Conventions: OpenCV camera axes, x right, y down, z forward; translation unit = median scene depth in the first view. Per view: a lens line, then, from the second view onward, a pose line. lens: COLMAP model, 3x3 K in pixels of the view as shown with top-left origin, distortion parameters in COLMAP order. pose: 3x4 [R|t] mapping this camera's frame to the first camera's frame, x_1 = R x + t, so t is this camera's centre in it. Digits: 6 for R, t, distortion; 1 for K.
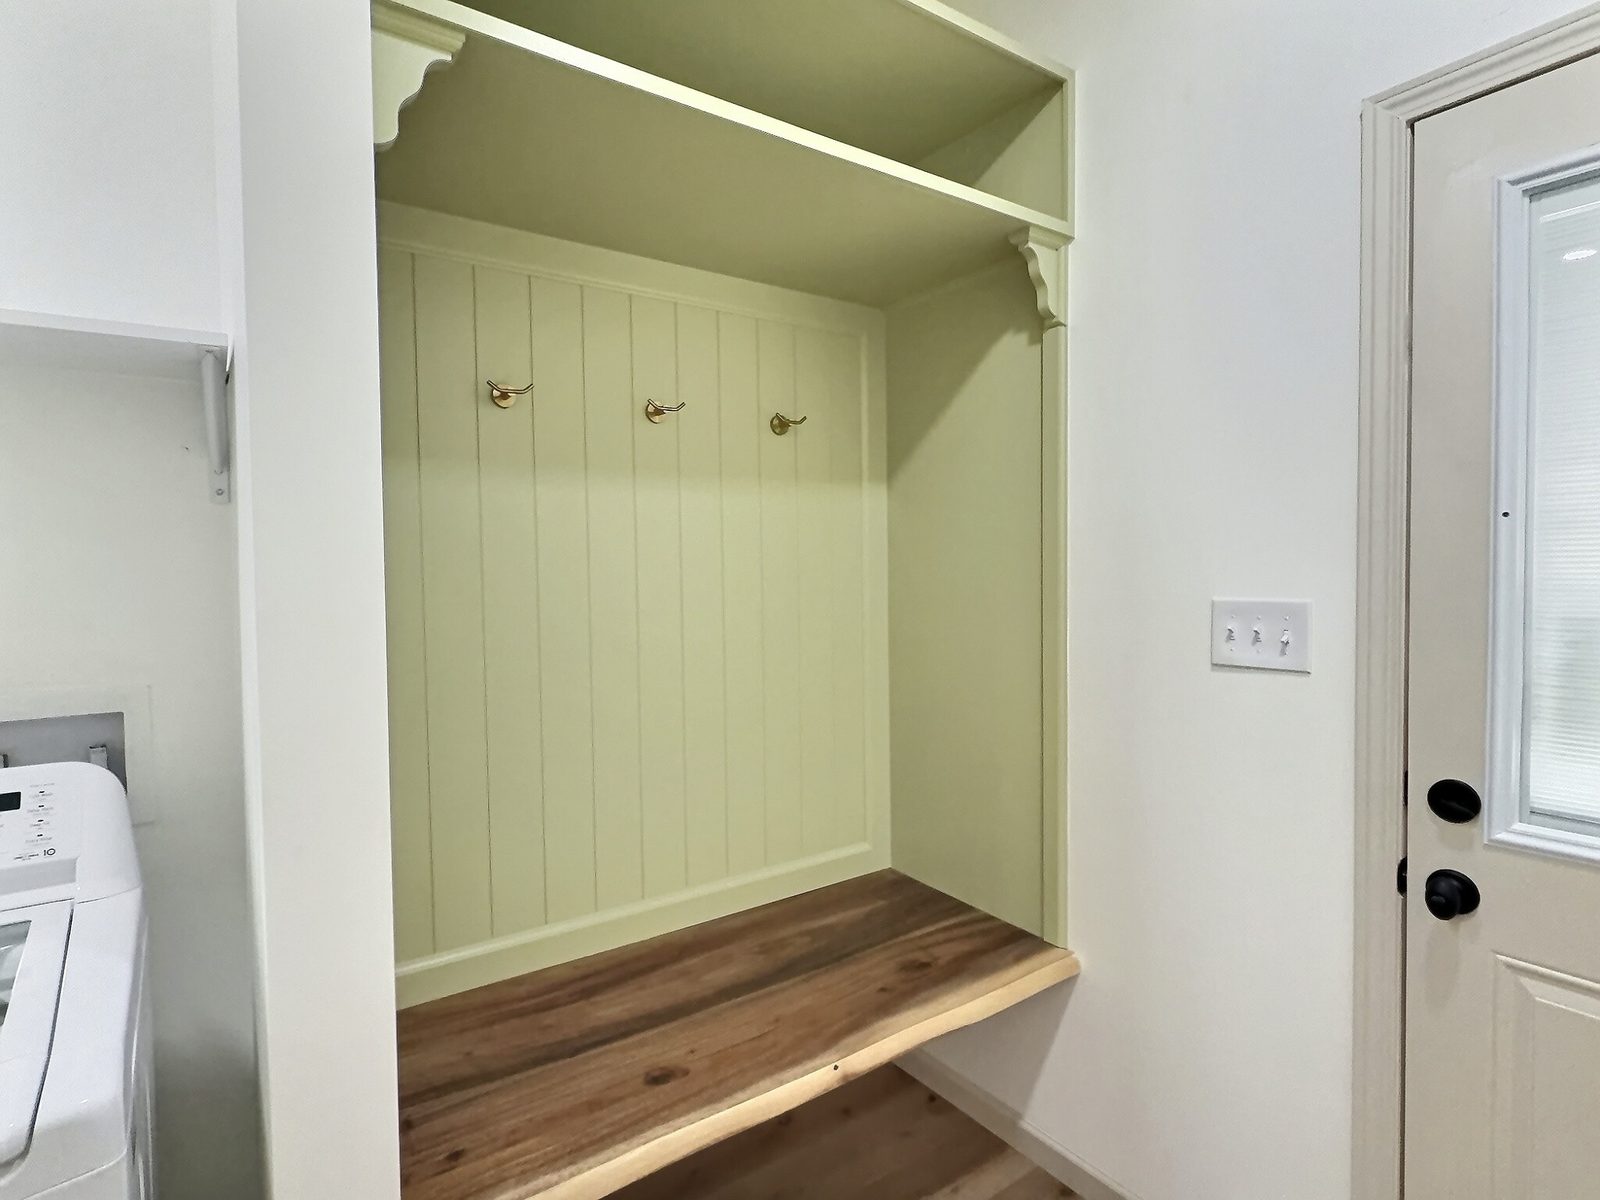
lens RADIAL K [[849.3, 0, 795.9], [0, 849.3, 595.7], [0, 0, 1]] dist [0.015077, -0.000025]
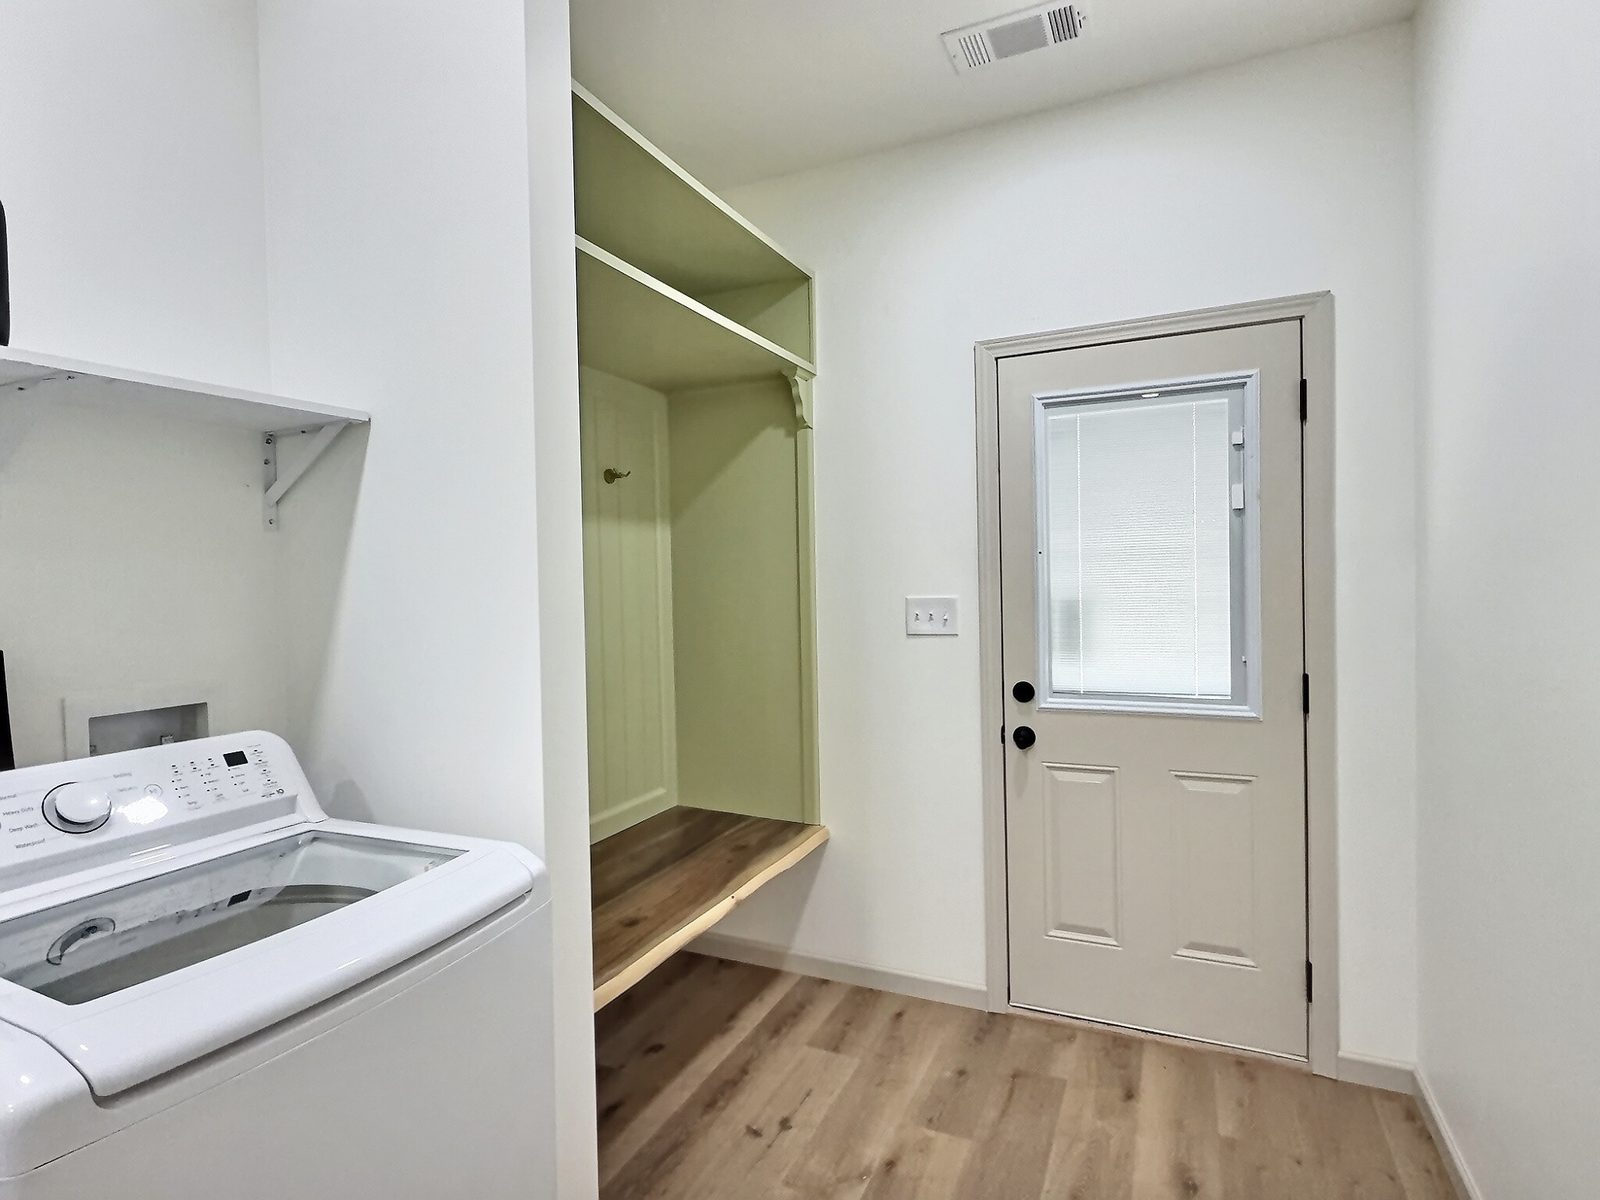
lens RADIAL K [[849.3, 0, 796.8], [0, 849.3, 594.0], [0, 0, 1]] dist [0.015077, -0.000025]
pose [[0.867232, -0.014565, 0.497692, -0.521887], [0.028274, 0.999400, -0.020020, 0.023624], [-0.497101, 0.031434, 0.867123, -0.364577]]
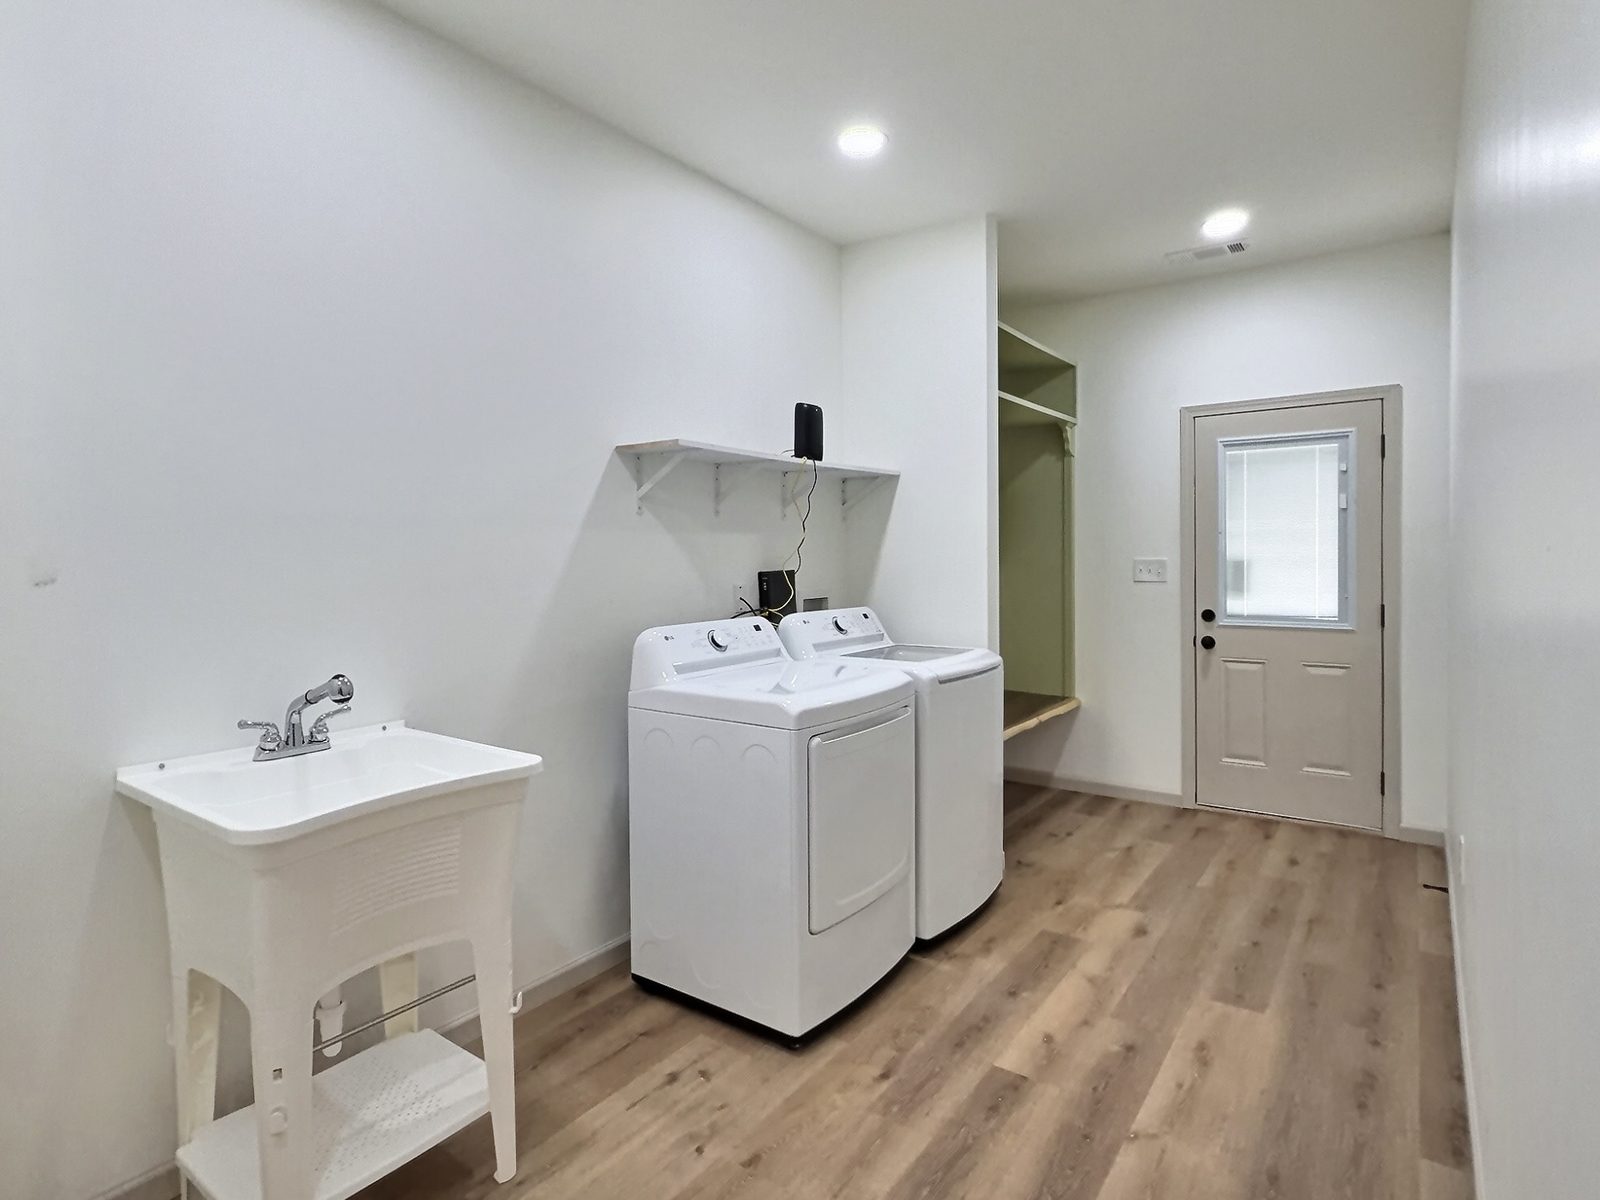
lens RADIAL K [[849.3, 0, 819.6], [0, 849.3, 574.9], [0, 0, 1]] dist [0.015077, -0.000025]
pose [[0.936263, -0.009593, 0.351169, -1.394694], [0.014544, 0.999829, -0.011463, 0.068996], [-0.350998, 0.015839, 0.936242, -1.219378]]
